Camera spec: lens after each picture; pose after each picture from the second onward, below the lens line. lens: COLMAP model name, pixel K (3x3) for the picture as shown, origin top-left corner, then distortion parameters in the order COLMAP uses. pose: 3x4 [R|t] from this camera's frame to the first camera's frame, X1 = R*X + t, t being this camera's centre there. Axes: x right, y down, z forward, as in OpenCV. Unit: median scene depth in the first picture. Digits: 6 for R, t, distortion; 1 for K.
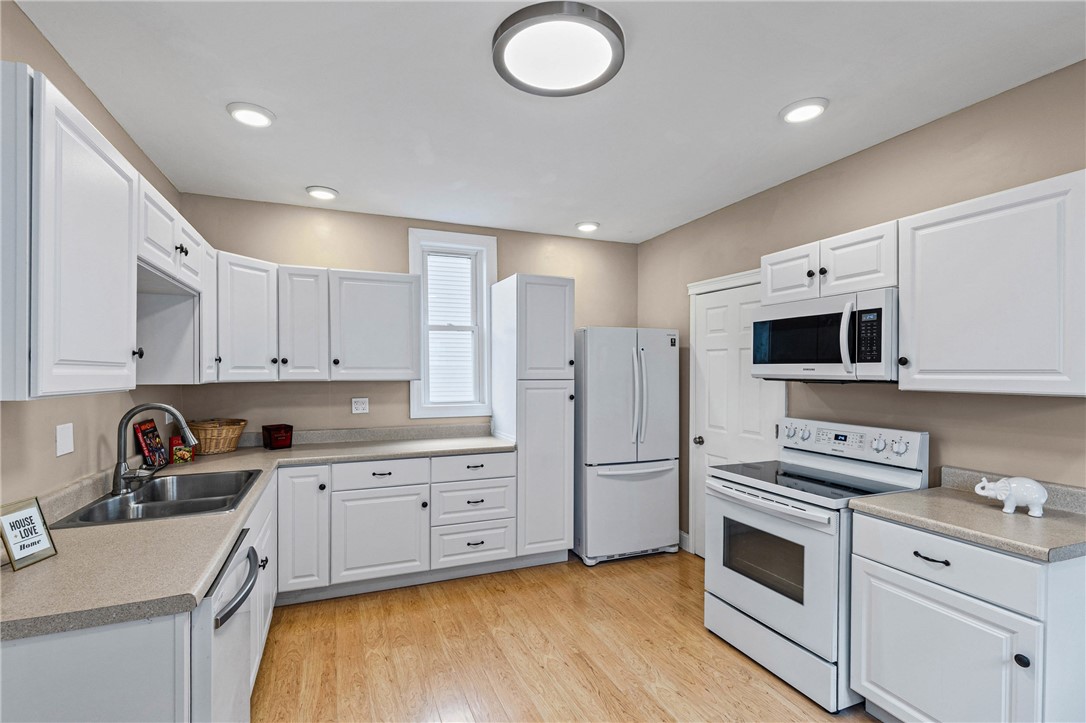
lens RADIAL K [[497.8, 0, 538.6], [0, 497.8, 382.6], [0, 0, 1]] dist [0.009984, -0.000117]
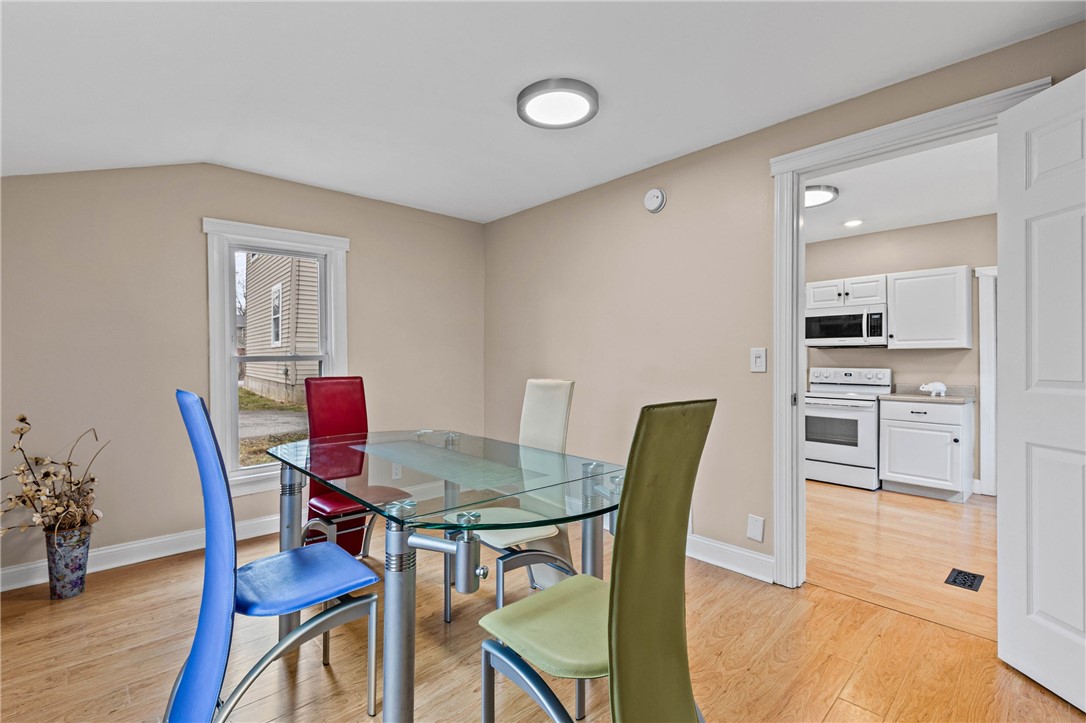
lens RADIAL K [[497.8, 0, 541.4], [0, 497.8, 365.9], [0, 0, 1]] dist [0.009984, -0.000117]
pose [[0.941883, -0.007916, 0.335847, -1.202976], [0.011919, 0.999880, -0.009860, 0.075593], [-0.335729, 0.013290, 0.941865, -0.481876]]
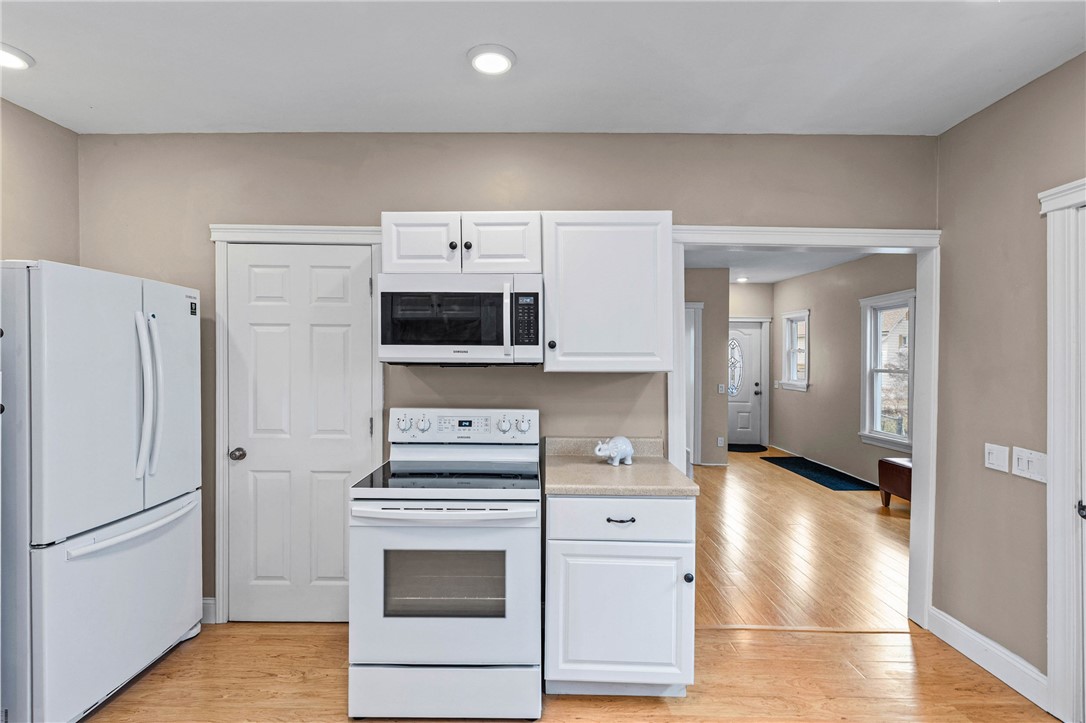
lens RADIAL K [[497.8, 0, 540.0], [0, 497.8, 359.8], [0, 0, 1]] dist [0.009984, -0.000117]
pose [[0.398307, -0.006229, 0.917231, -0.201535], [0.020220, 0.999794, -0.001991, -0.006580], [-0.917029, 0.019339, 0.398351, 0.462133]]
